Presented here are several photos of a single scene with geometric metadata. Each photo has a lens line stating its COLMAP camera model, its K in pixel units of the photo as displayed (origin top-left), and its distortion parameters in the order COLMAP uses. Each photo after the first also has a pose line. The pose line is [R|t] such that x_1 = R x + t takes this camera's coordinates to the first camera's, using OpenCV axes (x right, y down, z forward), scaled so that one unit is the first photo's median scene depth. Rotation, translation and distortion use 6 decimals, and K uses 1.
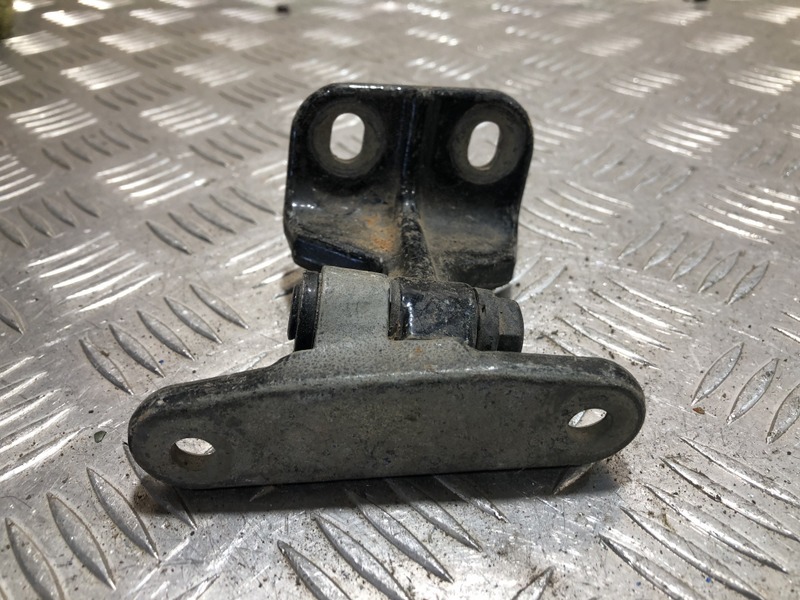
lens RADIAL K [[657.4, 0, 398.5], [0, 657.4, 294.5], [0, 0, 1]] dist [-0.005276, 0.017681]
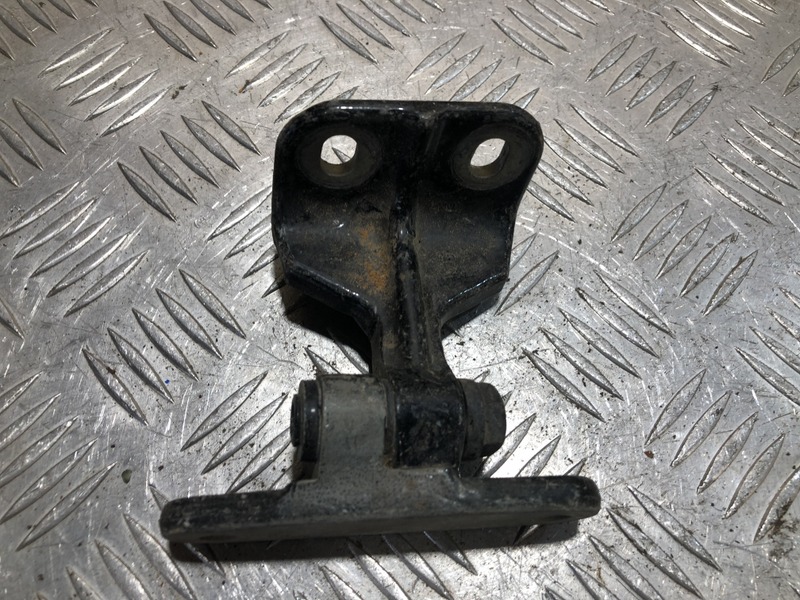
lens RADIAL K [[654.6, 0, 404.5], [0, 654.6, 294.5], [0, 0, 1]] dist [0.001524, 0.001633]
pose [[0.998715, 0.016869, 0.047796, -0.028198], [-0.037795, 0.876179, 0.480501, -0.517282], [-0.033772, -0.481690, 0.875691, 0.118180]]
